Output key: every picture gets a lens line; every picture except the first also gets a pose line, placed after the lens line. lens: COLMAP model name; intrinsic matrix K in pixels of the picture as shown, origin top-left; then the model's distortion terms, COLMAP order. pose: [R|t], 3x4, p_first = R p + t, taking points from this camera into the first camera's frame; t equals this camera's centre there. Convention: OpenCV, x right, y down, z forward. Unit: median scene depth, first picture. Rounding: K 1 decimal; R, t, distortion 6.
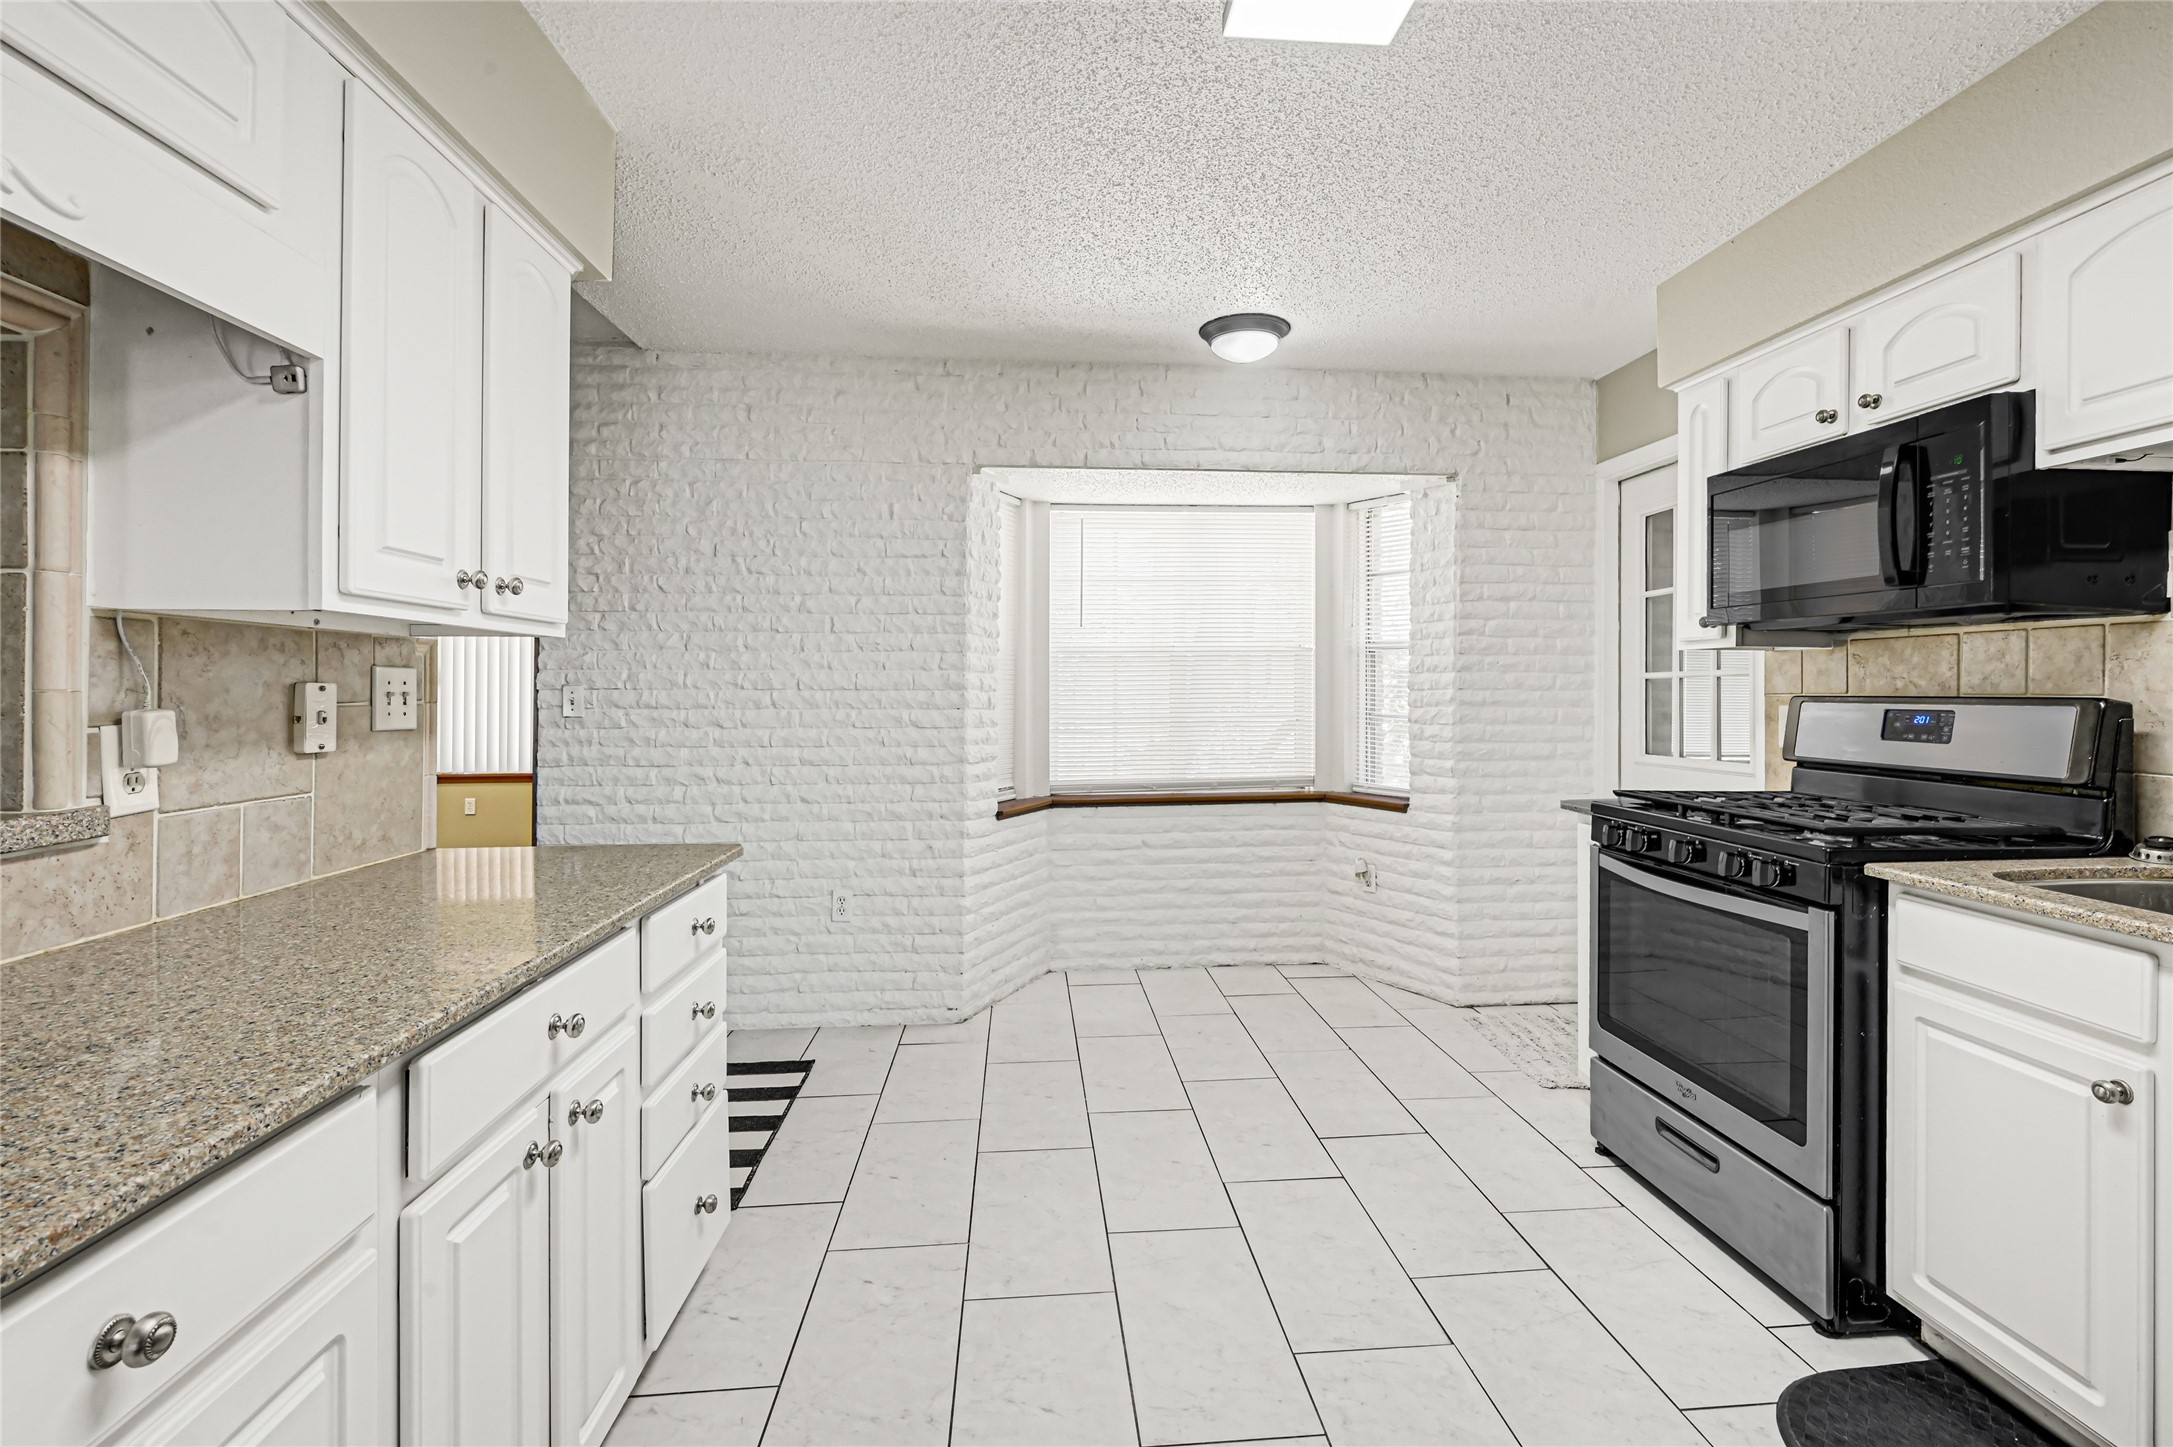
lens RADIAL K [[1043.5, 0, 1113.7], [0, 1043.5, 689.0], [0, 0, 1]] dist [0.005241, 0.000495]
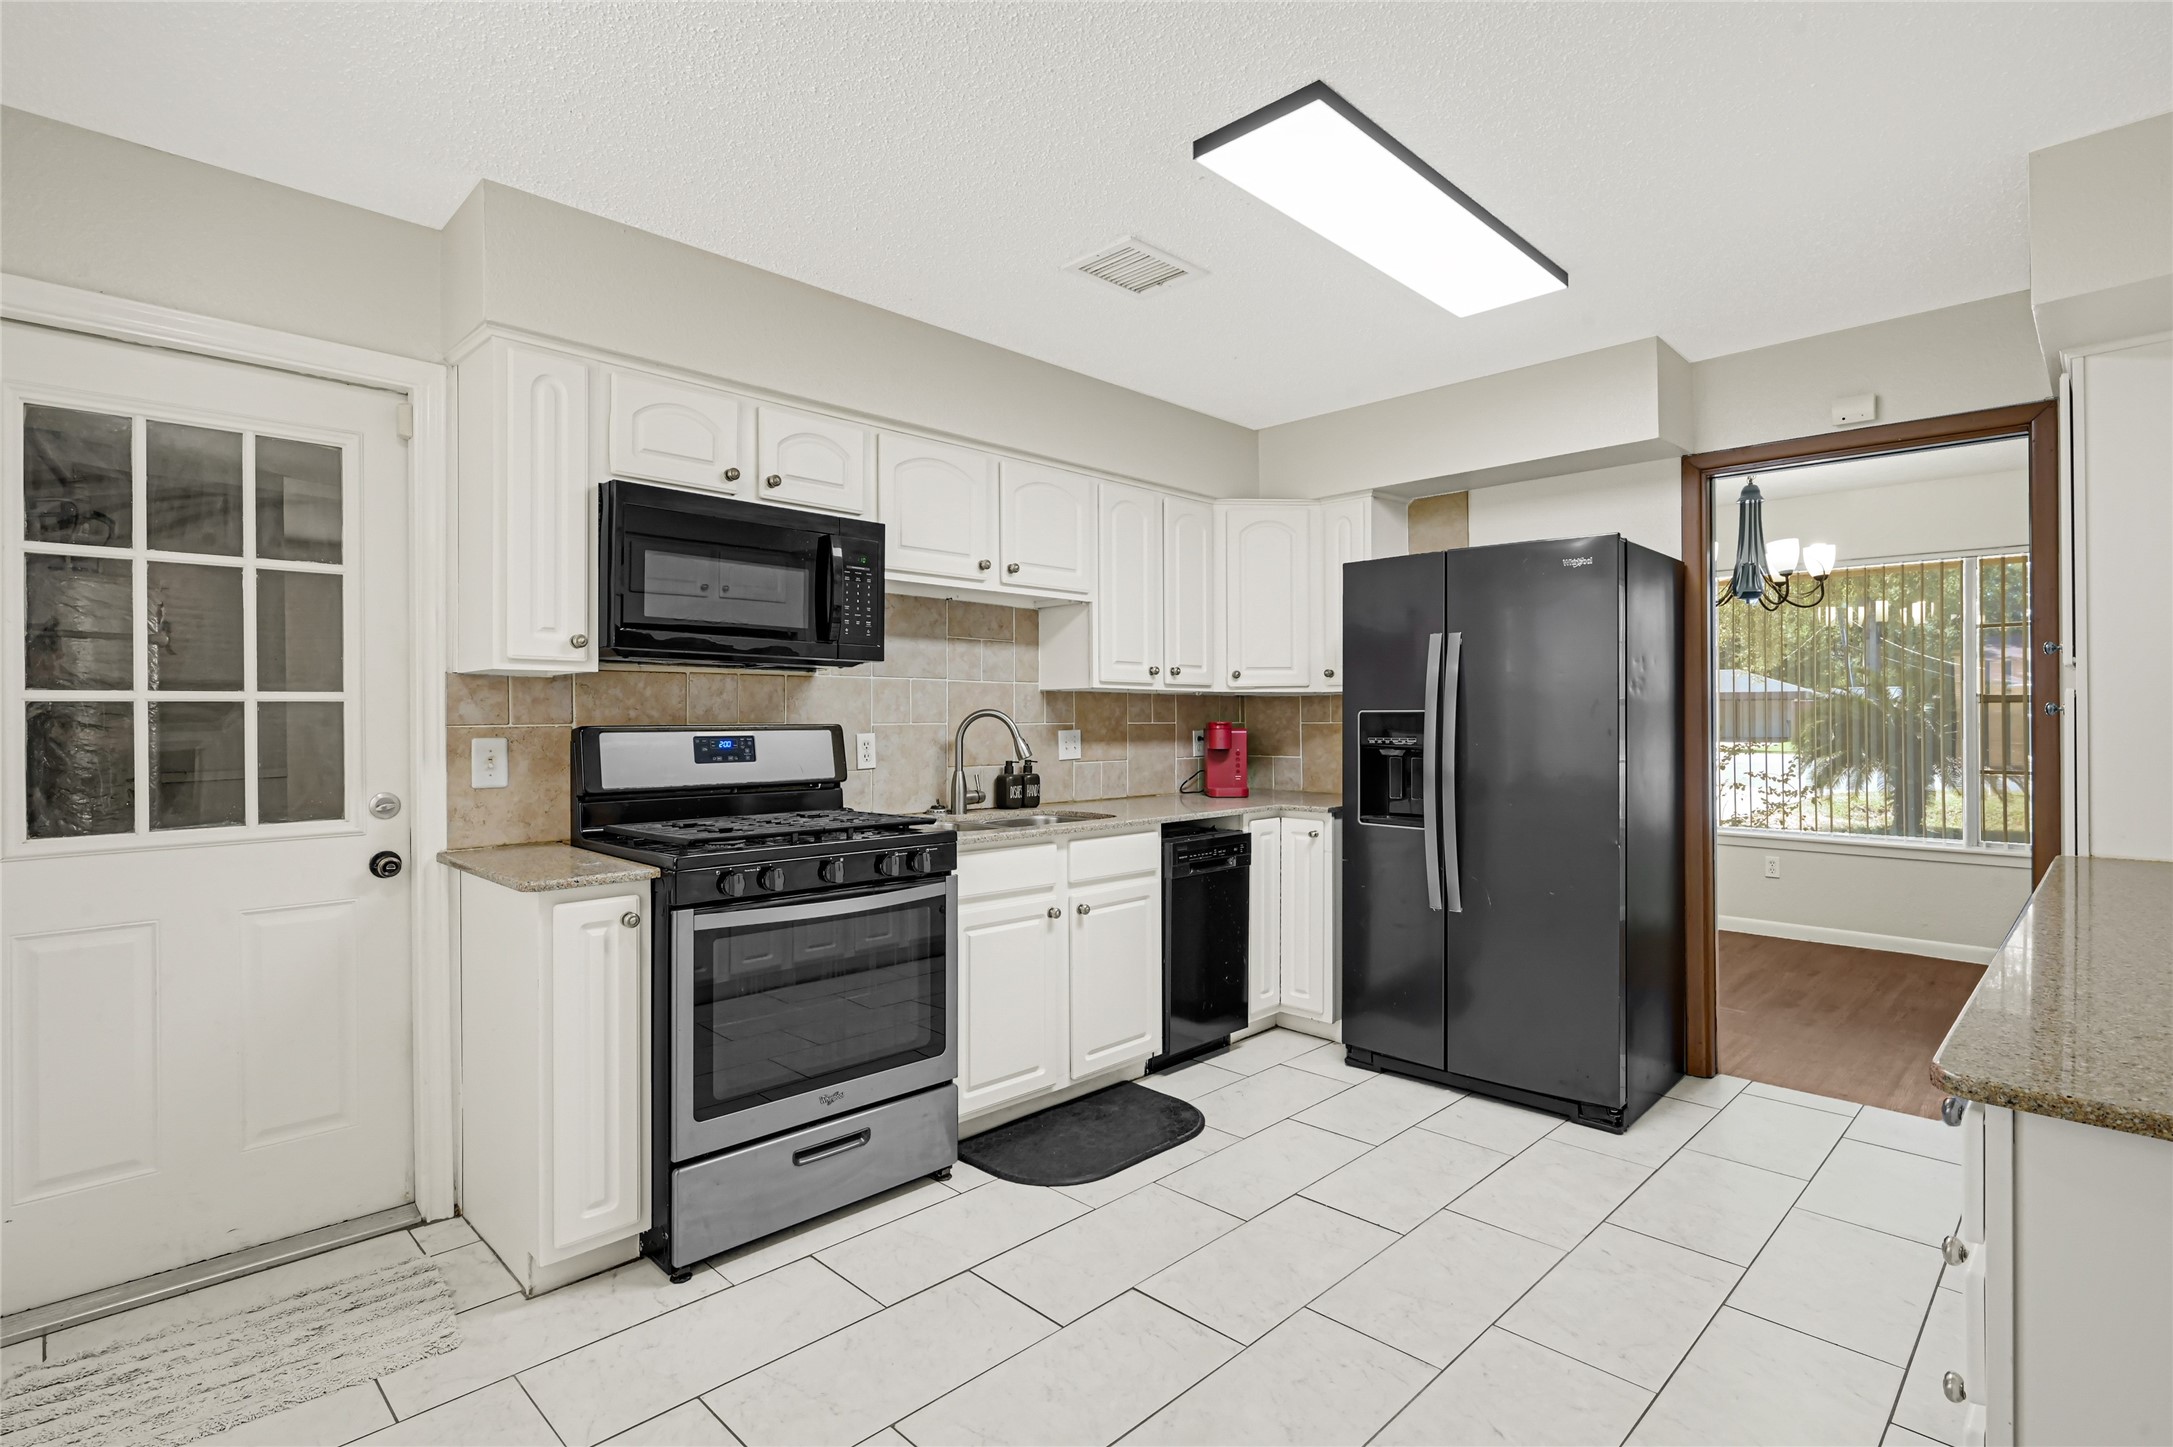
lens RADIAL K [[1043.5, 0, 1100.6], [0, 1043.5, 709.6], [0, 0, 1]] dist [0.005241, 0.000495]
pose [[-0.650398, 0.006627, 0.759564, -0.405423], [0.002851, 0.999976, -0.006283, -0.001473], [-0.759588, -0.001921, -0.650402, 1.370722]]
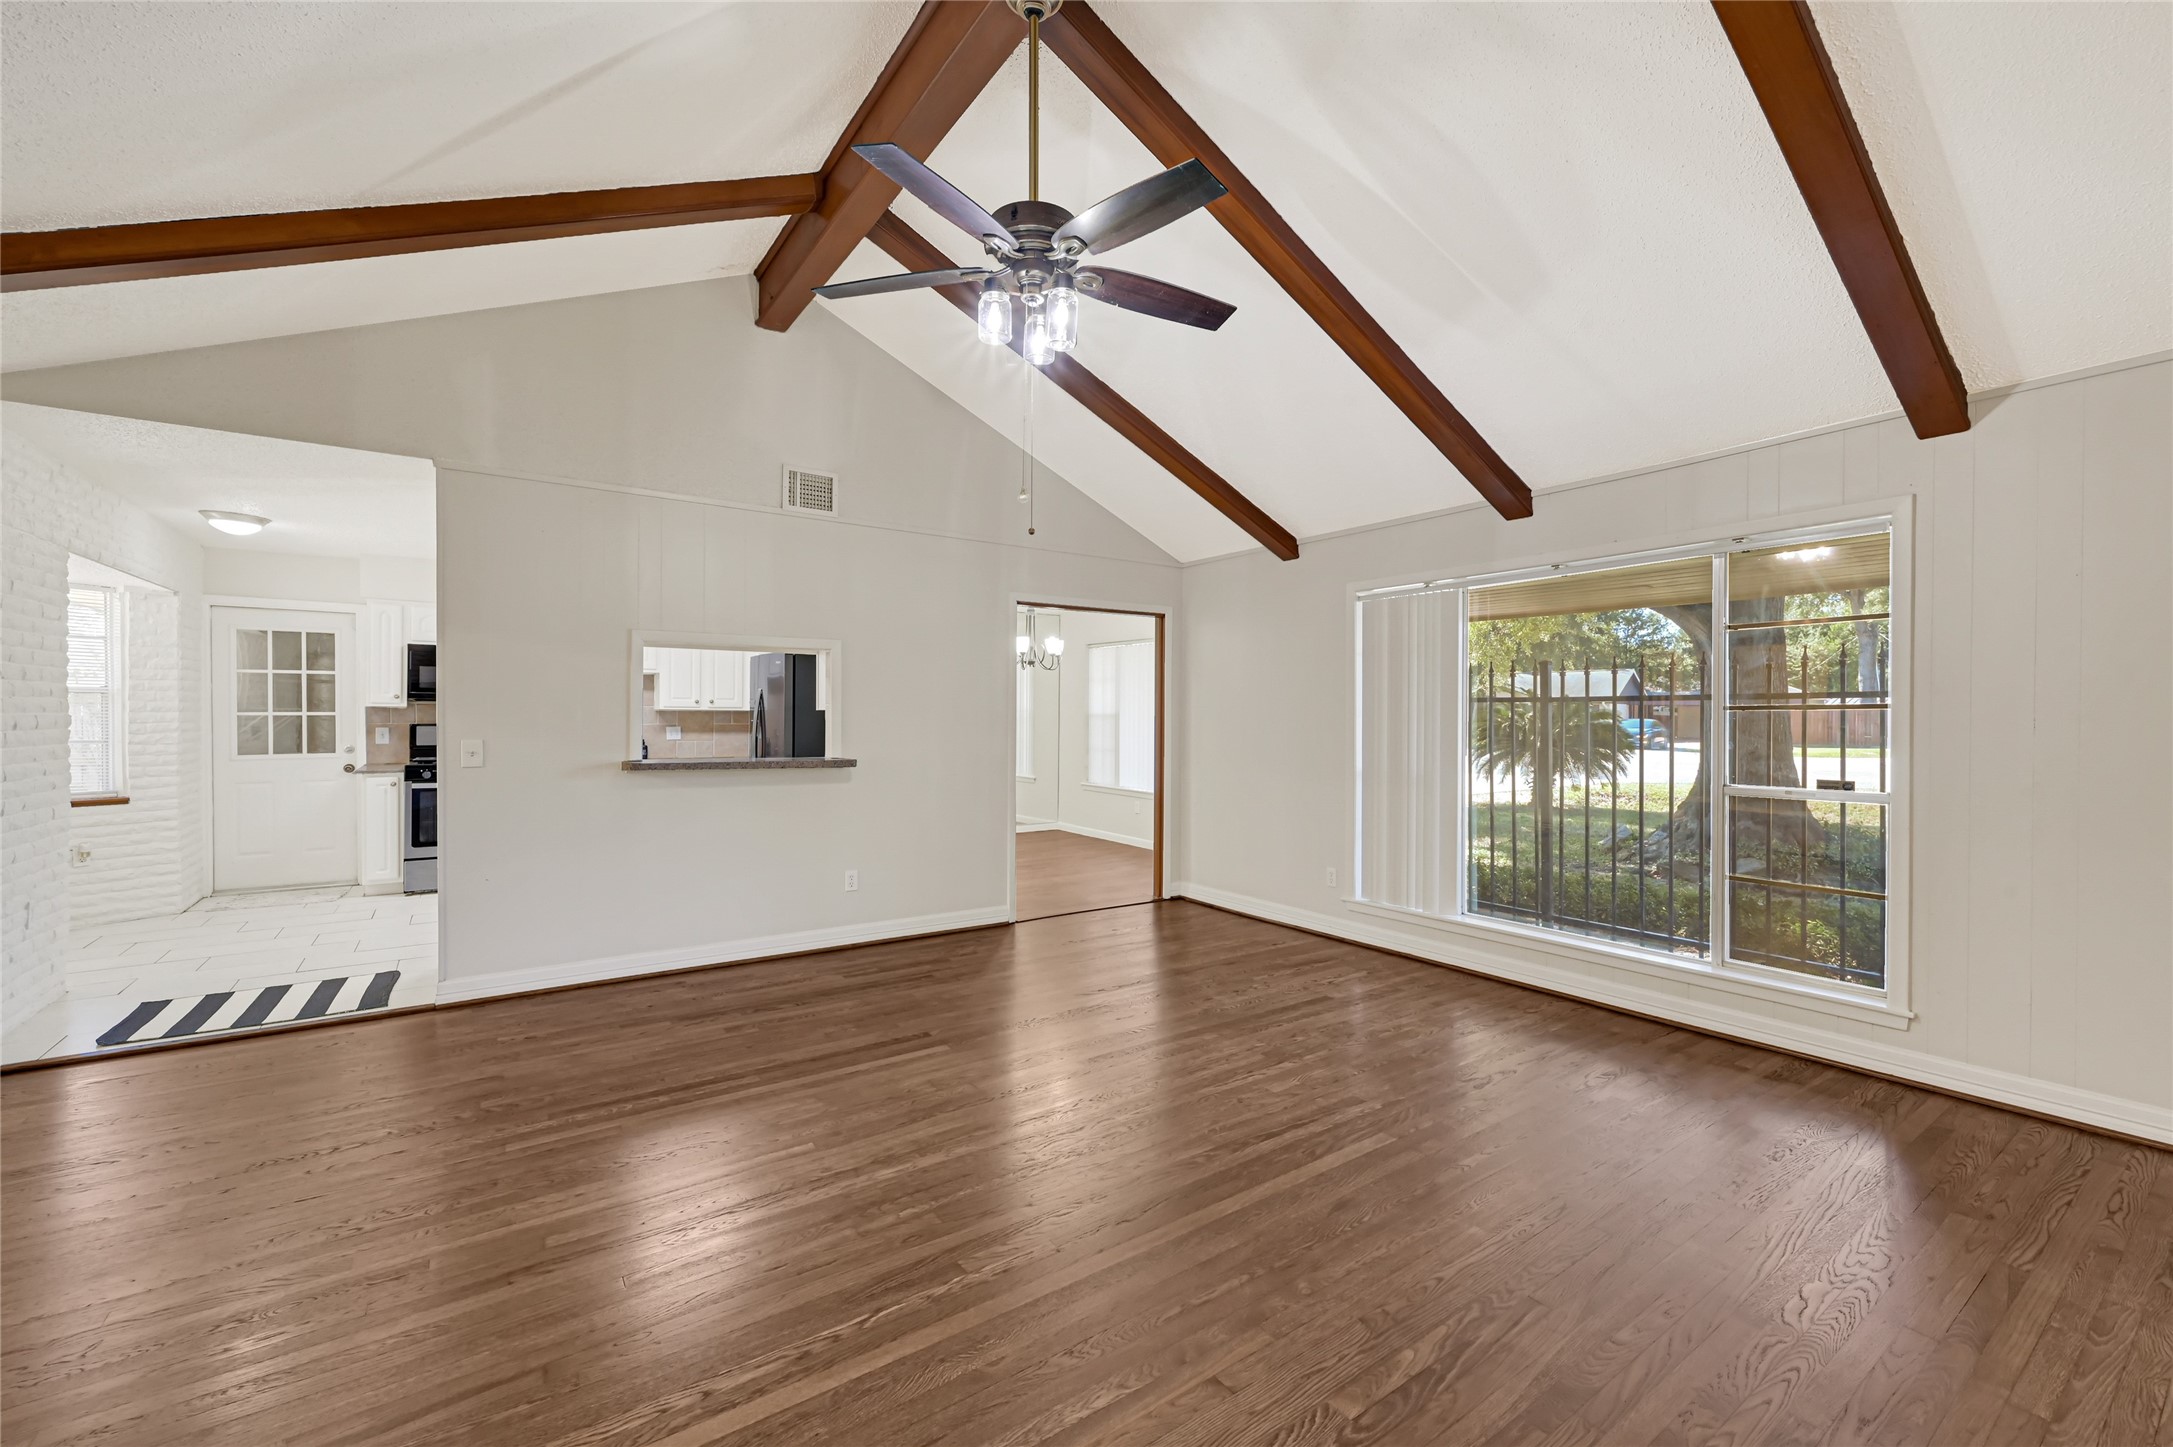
lens RADIAL K [[884.4, 0, 1090.7], [0, 884.4, 716.3], [0, 0, 1]] dist [-0.008287, -0.000173]
pose [[-0.502308, -0.008287, 0.864649, -2.428889], [-0.006368, 0.999962, 0.005884, -0.041349], [-0.864665, -0.002550, -0.502342, 0.682988]]
